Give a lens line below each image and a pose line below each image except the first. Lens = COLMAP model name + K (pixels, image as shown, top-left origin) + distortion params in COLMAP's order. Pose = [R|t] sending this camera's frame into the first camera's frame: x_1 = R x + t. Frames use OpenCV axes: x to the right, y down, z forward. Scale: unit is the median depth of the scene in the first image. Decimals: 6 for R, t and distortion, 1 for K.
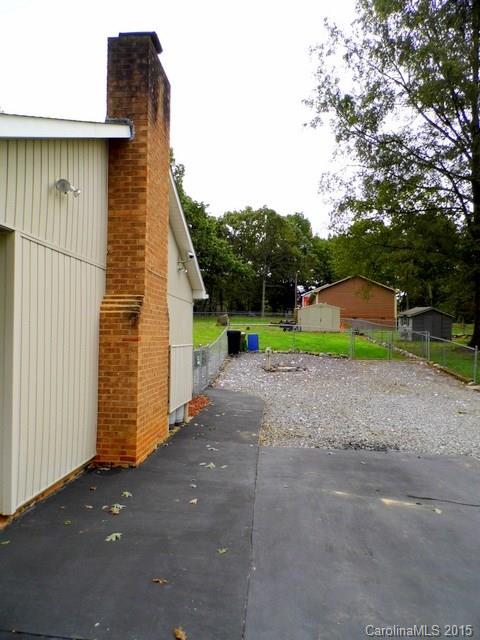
lens RADIAL K [[481.4, 0, 239.5], [0, 481.4, 322.0], [0, 0, 1]] dist [0.000946, -0.004560]
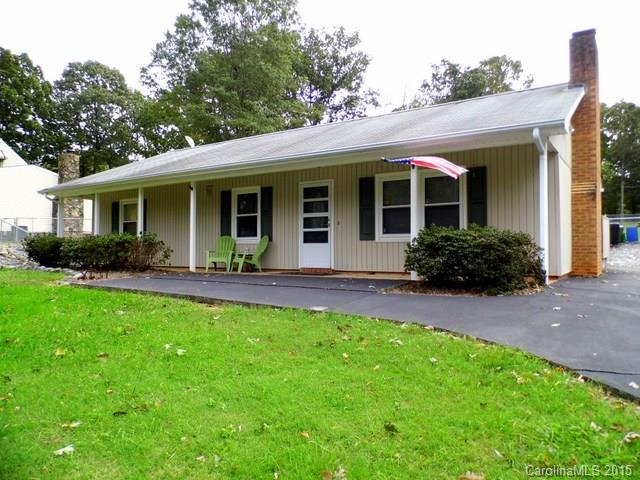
lens RADIAL K [[481.4, 0, 319.1], [0, 481.4, 234.0], [0, 0, 1]] dist [0.000946, -0.004560]
pose [[0.877030, -0.022093, -0.479927, -0.244761], [0.020502, 0.999753, -0.008557, 0.124699], [0.479998, -0.002335, 0.877266, -1.007408]]
